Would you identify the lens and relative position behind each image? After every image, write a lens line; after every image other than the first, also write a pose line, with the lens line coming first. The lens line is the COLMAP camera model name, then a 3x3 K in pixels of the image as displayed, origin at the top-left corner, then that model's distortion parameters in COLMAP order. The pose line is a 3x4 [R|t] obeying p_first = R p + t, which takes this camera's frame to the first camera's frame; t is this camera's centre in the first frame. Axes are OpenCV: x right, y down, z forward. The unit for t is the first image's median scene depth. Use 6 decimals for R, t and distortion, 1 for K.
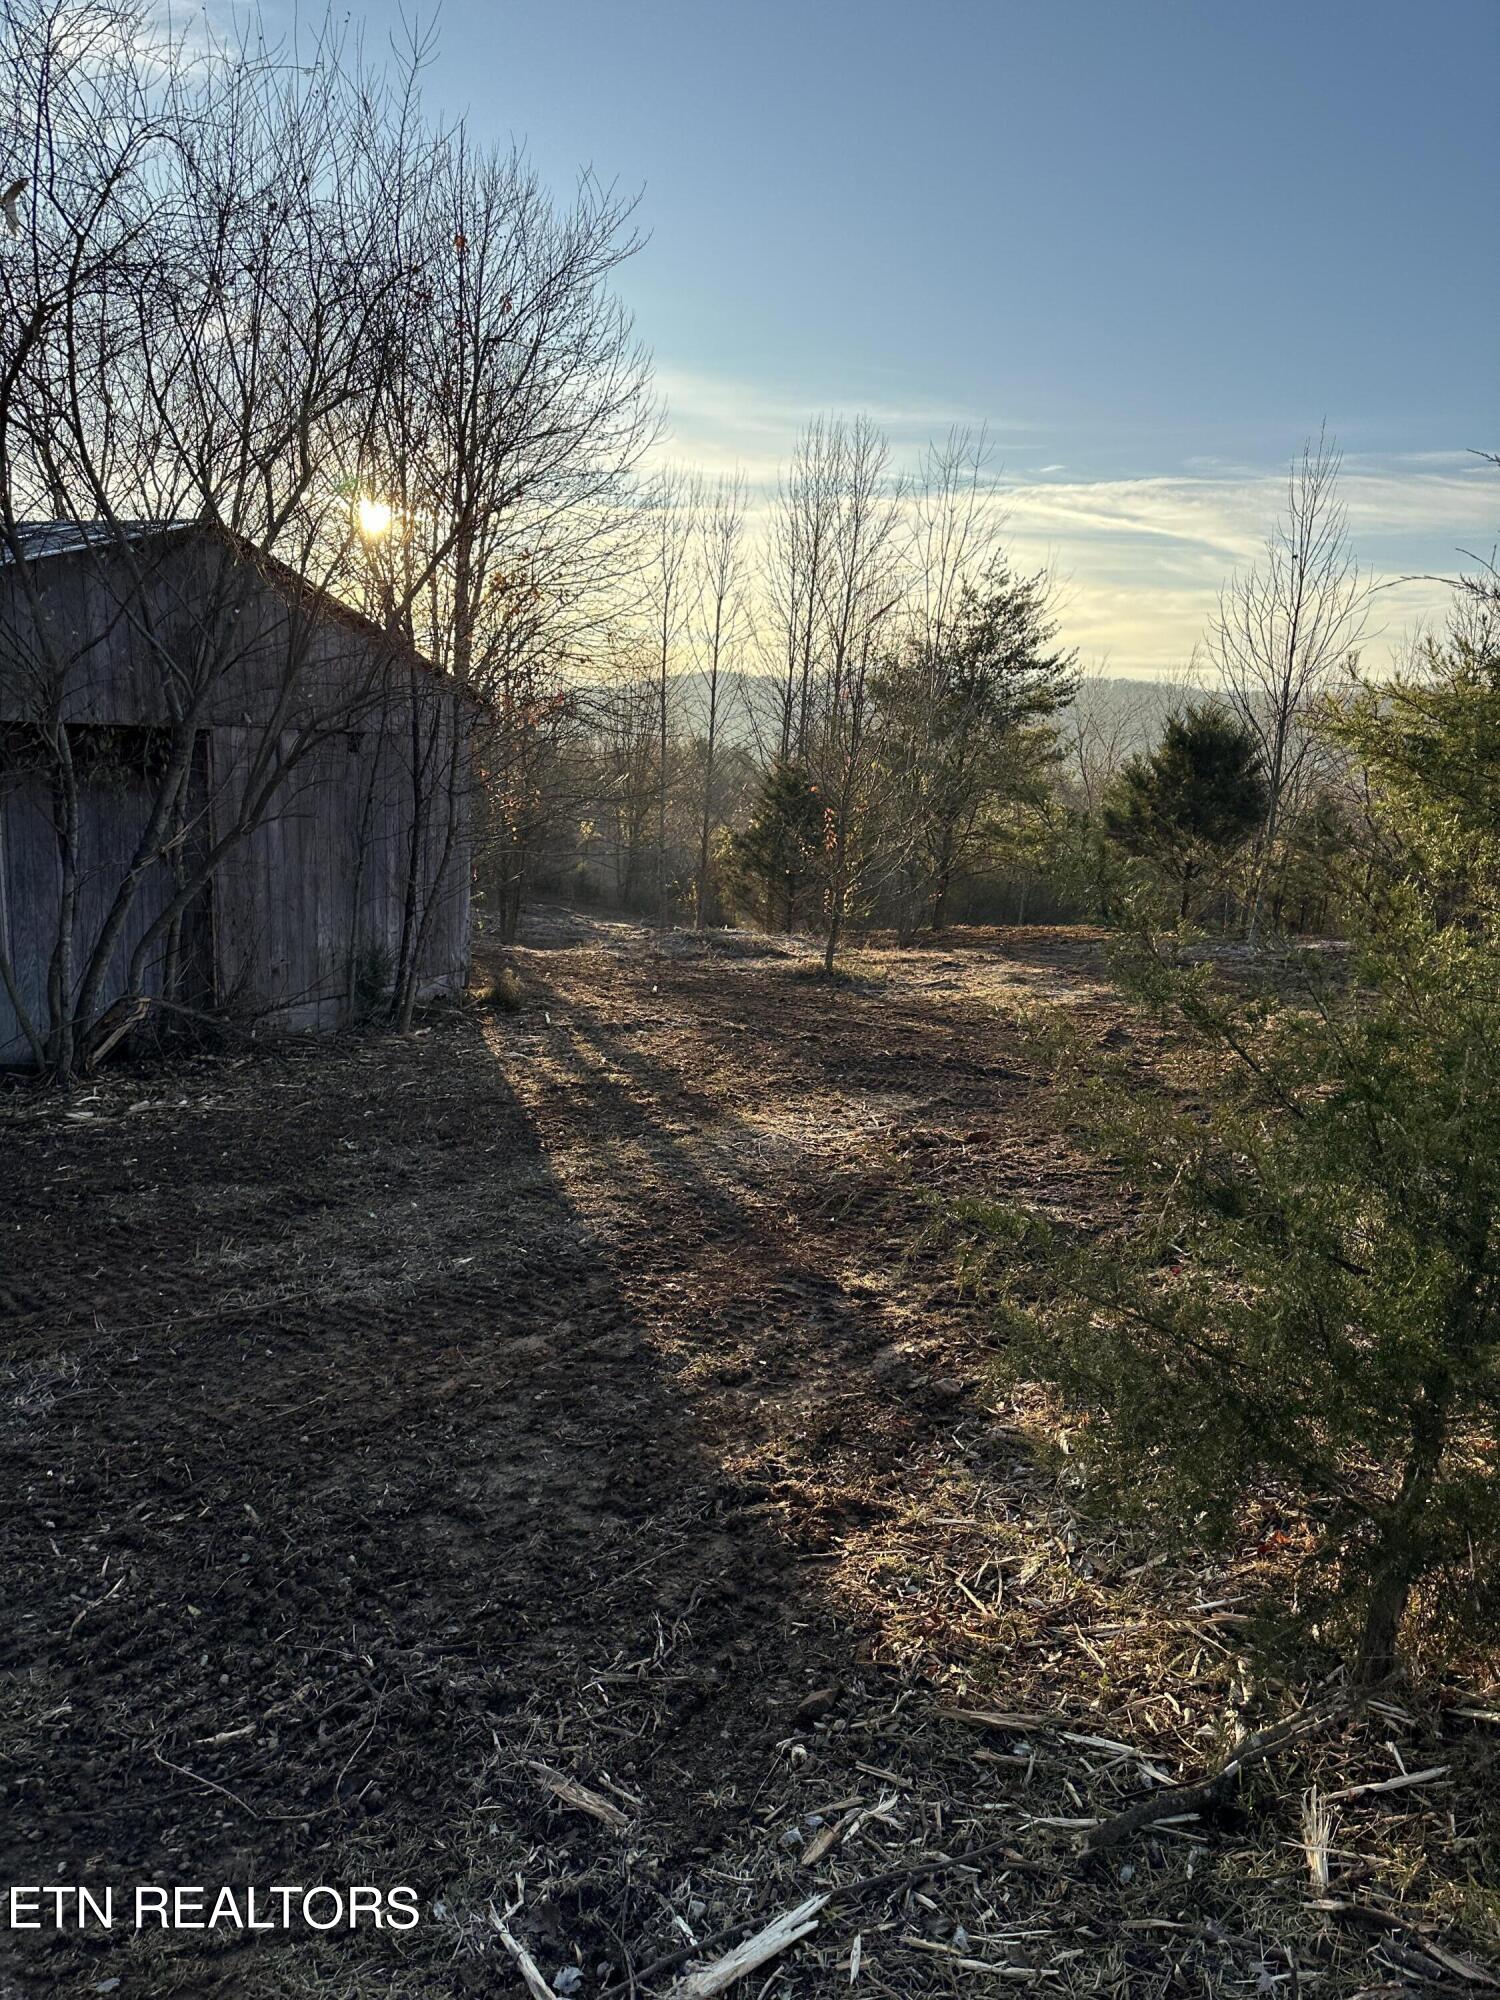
lens RADIAL K [[1409.9, 0, 750.7], [0, 1409.9, 989.4], [0, 0, 1]] dist [0.058088, -0.055818]
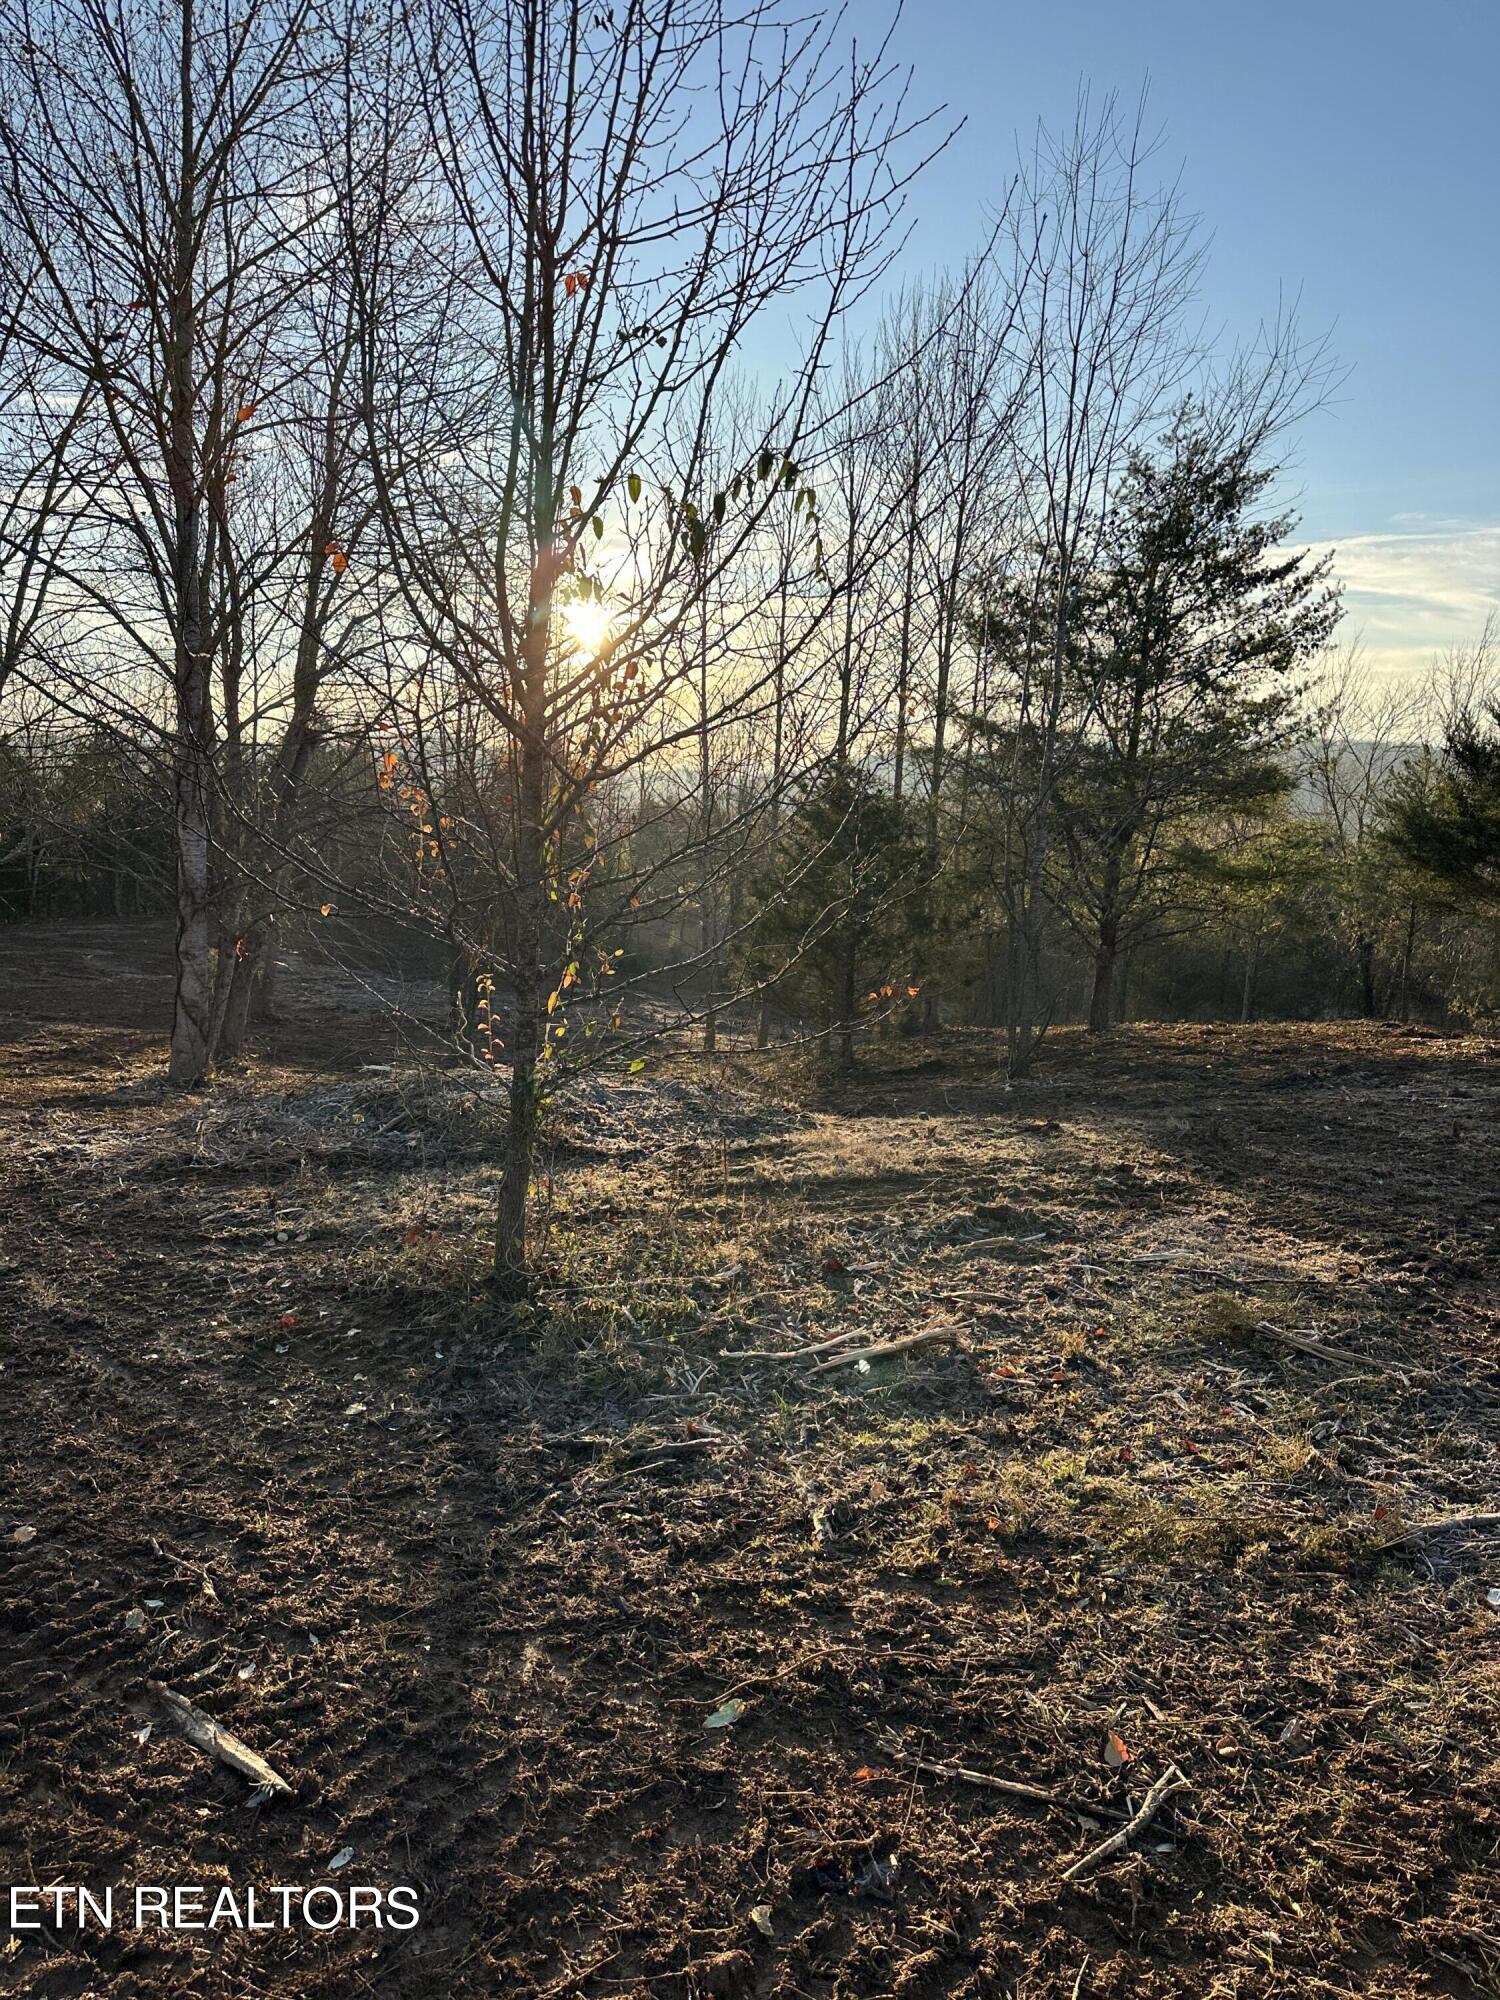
lens RADIAL K [[1409.9, 0, 733.1], [0, 1409.9, 993.0], [0, 0, 1]] dist [0.058088, -0.055818]
pose [[0.989879, -0.019548, -0.140558, 0.054196], [0.012182, 0.998516, -0.053077, -0.024544], [0.141387, 0.050827, 0.988649, 0.330663]]
